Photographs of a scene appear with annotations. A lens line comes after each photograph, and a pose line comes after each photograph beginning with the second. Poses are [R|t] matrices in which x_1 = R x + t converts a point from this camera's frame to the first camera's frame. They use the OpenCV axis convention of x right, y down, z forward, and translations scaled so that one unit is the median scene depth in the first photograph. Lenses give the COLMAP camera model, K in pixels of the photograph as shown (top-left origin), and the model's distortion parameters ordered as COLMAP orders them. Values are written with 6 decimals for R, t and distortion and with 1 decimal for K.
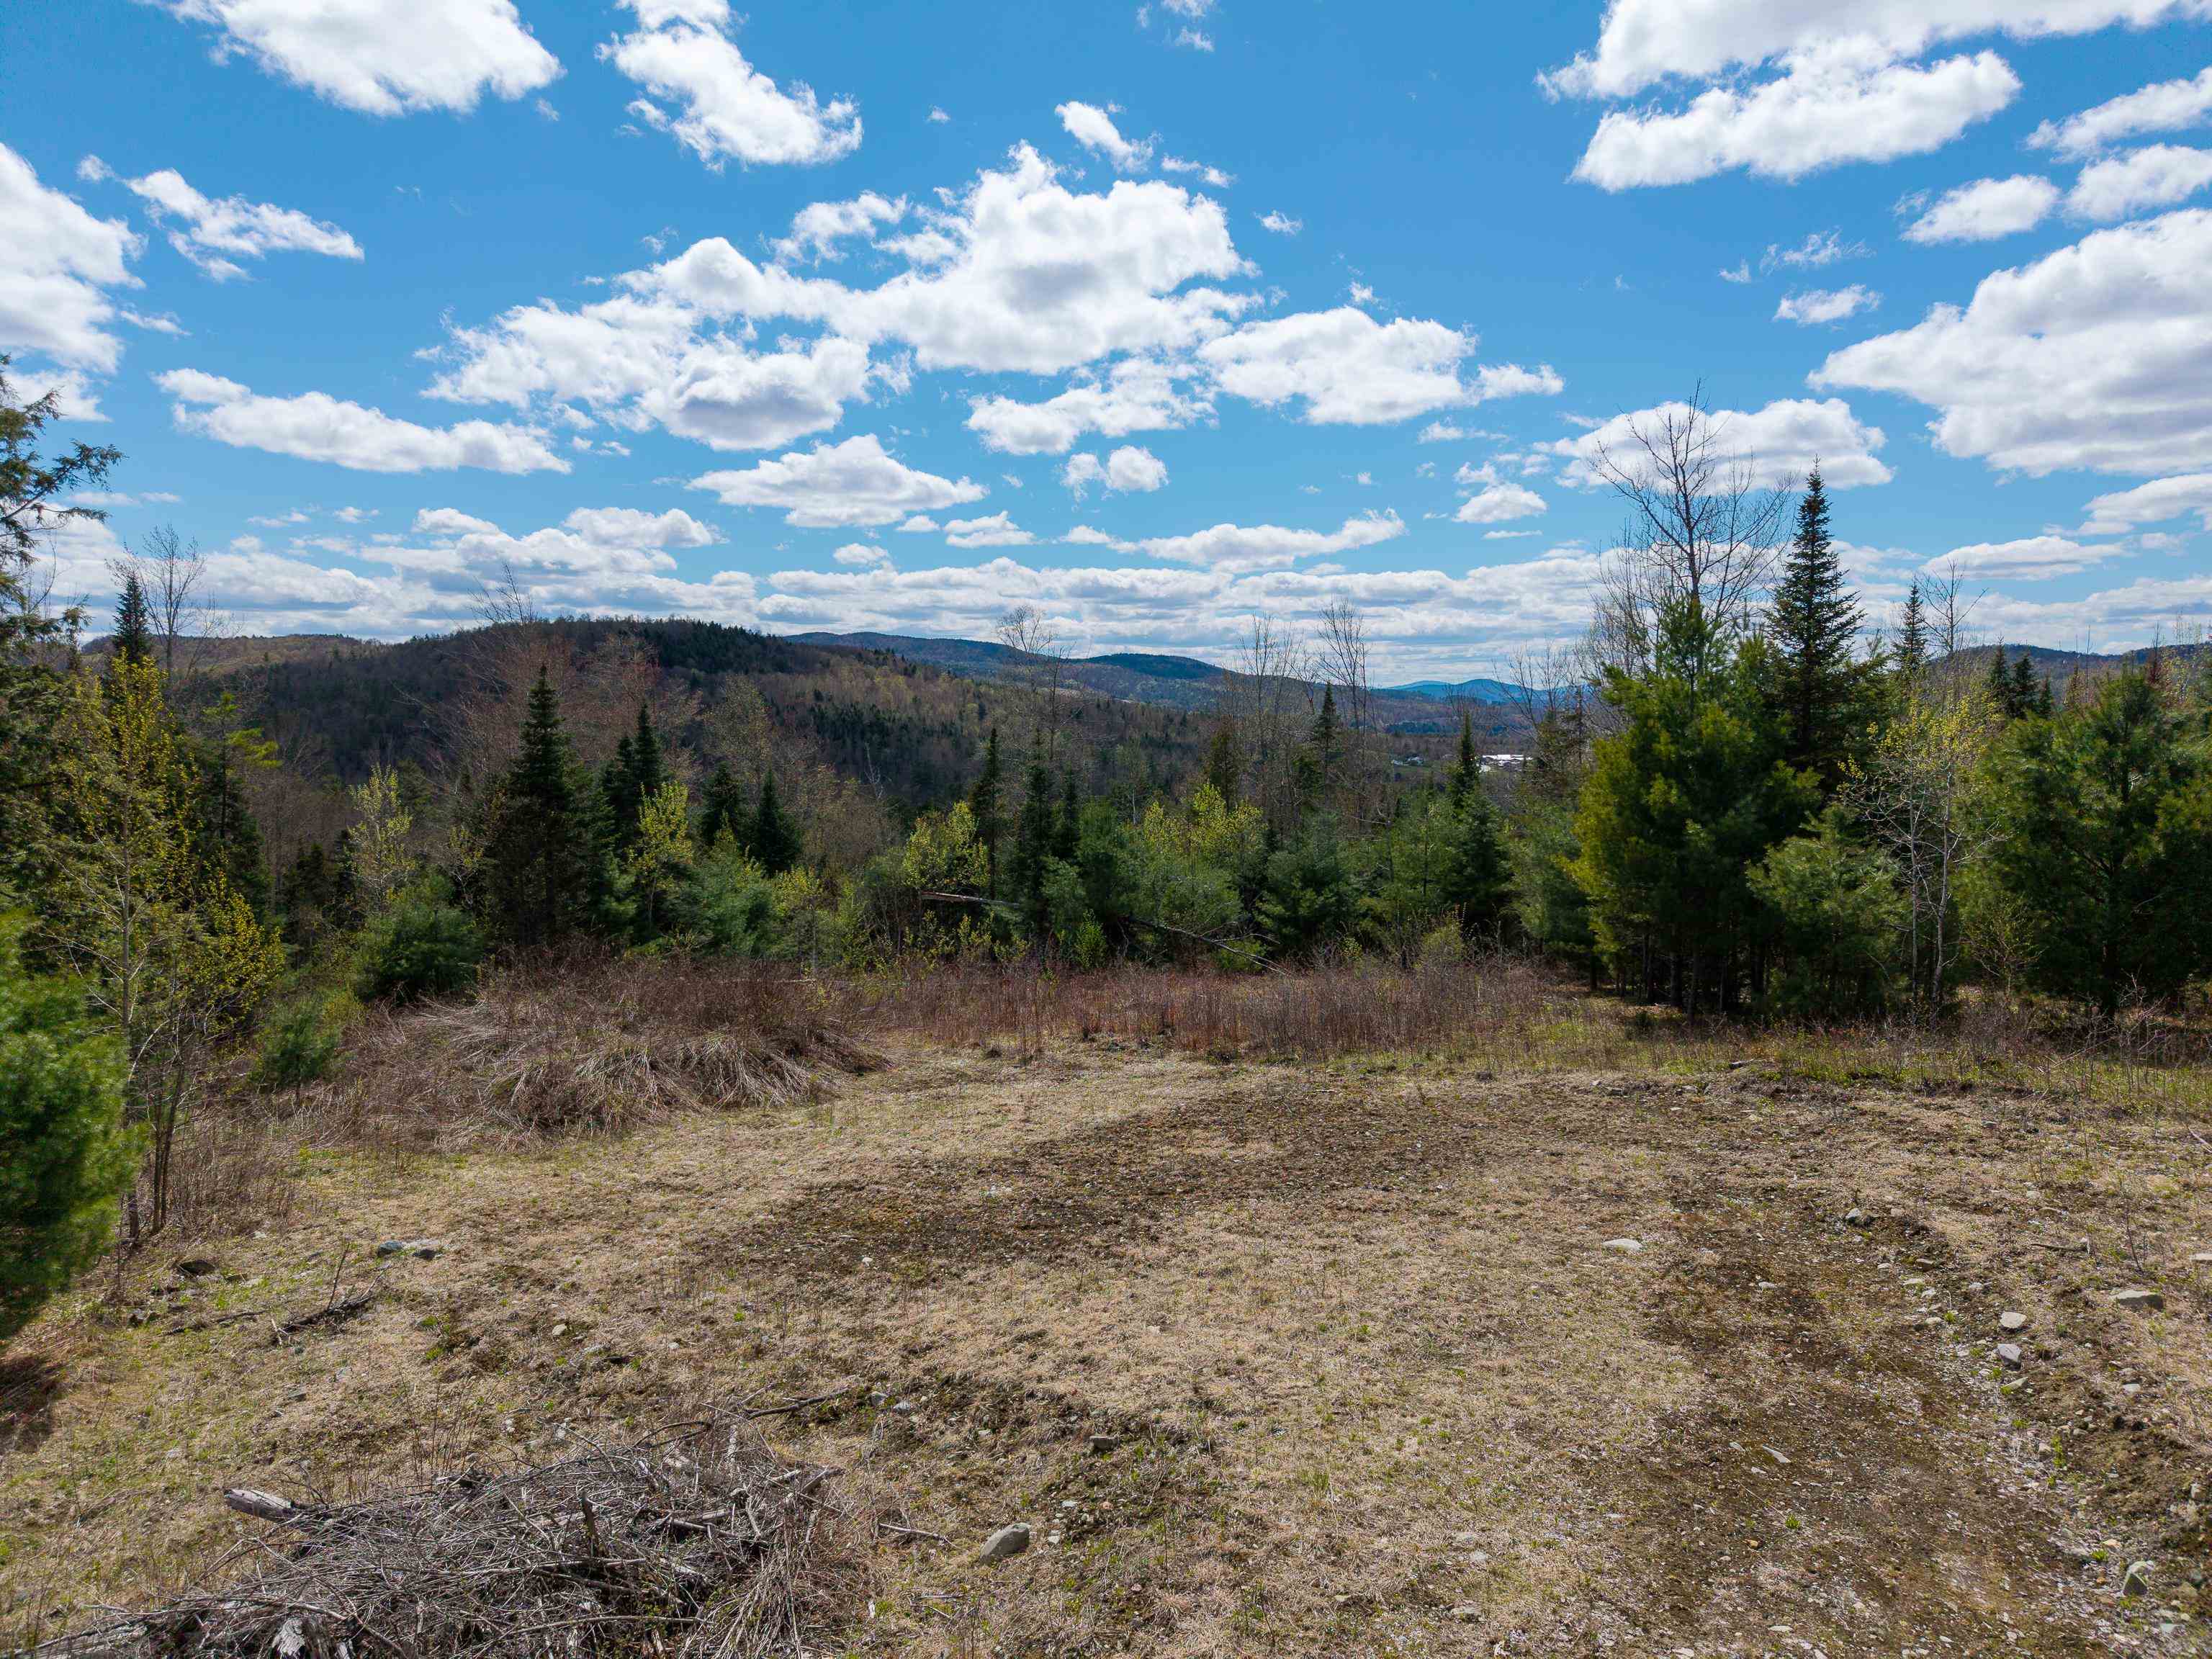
lens RADIAL K [[1513.1, 0, 1103.8], [0, 1513.1, 833.6], [0, 0, 1]] dist [0.023413, -0.017721]
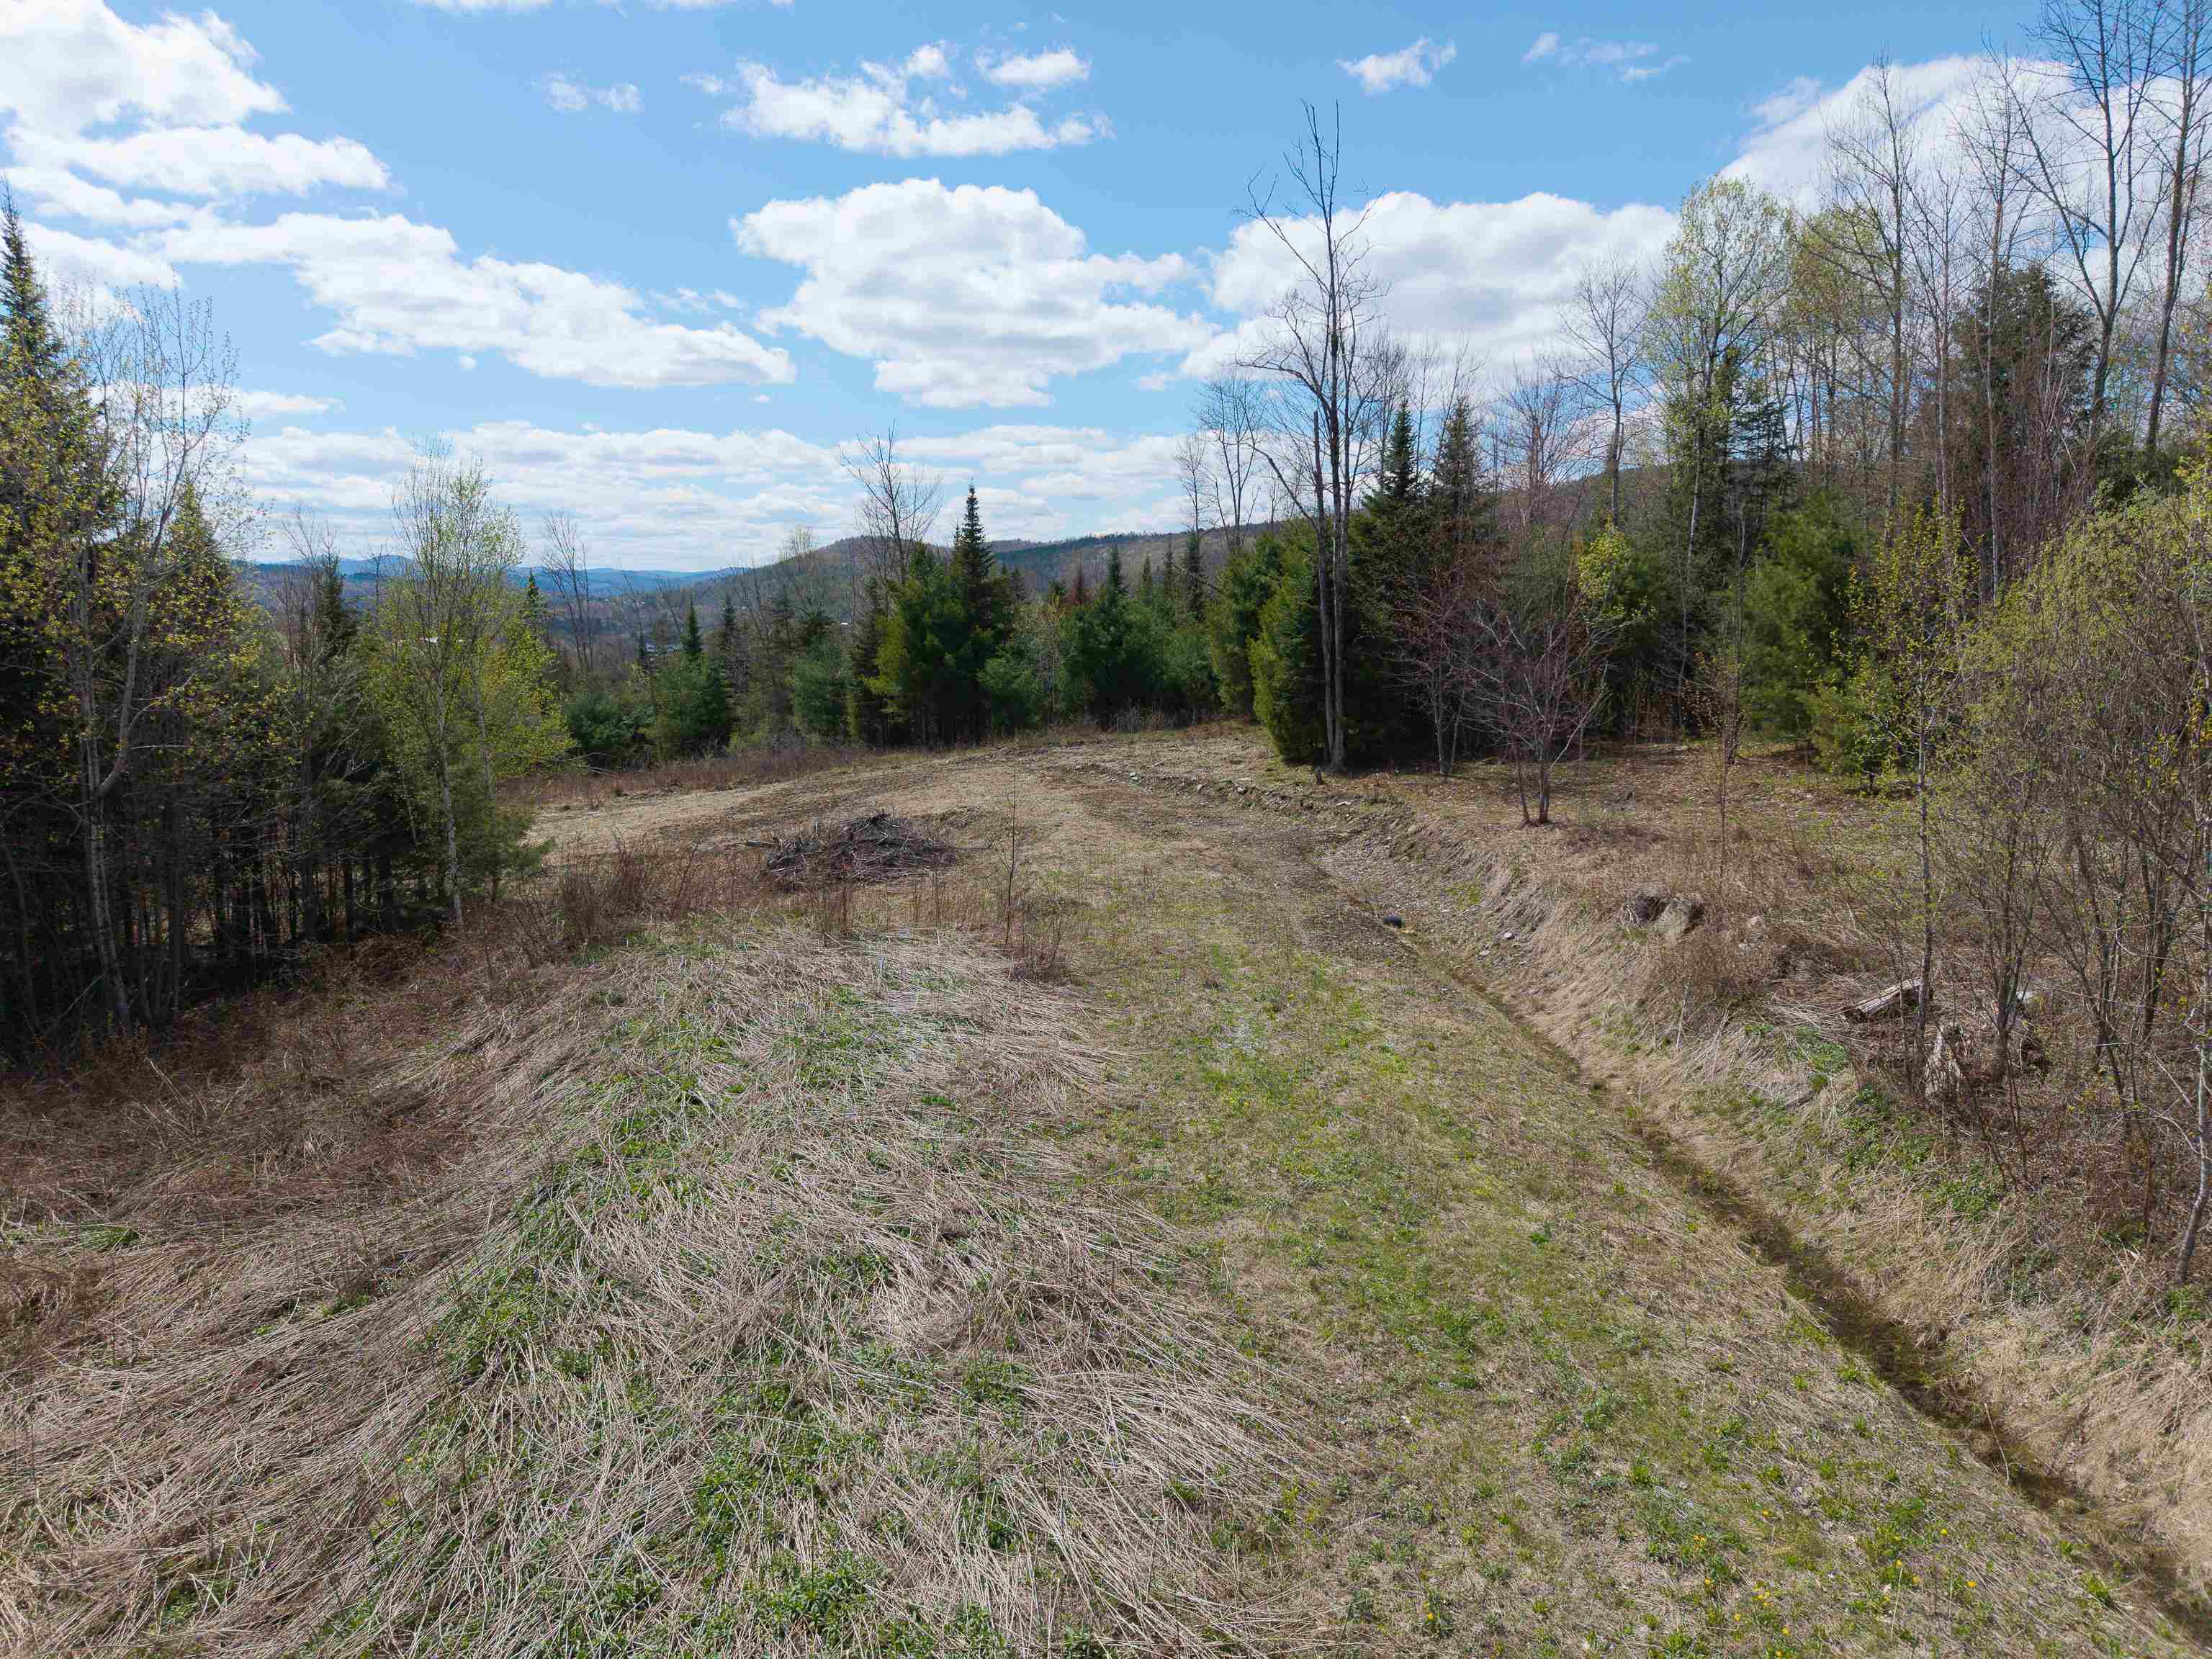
lens RADIAL K [[1510.1, 0, 1090.1], [0, 1510.1, 887.7], [0, 0, 1]] dist [0.031983, -0.011707]
pose [[0.781058, -0.117550, 0.613295, -0.669910], [0.048268, 0.990549, 0.128387, 0.046941], [-0.622591, -0.070675, 0.779350, -0.688389]]
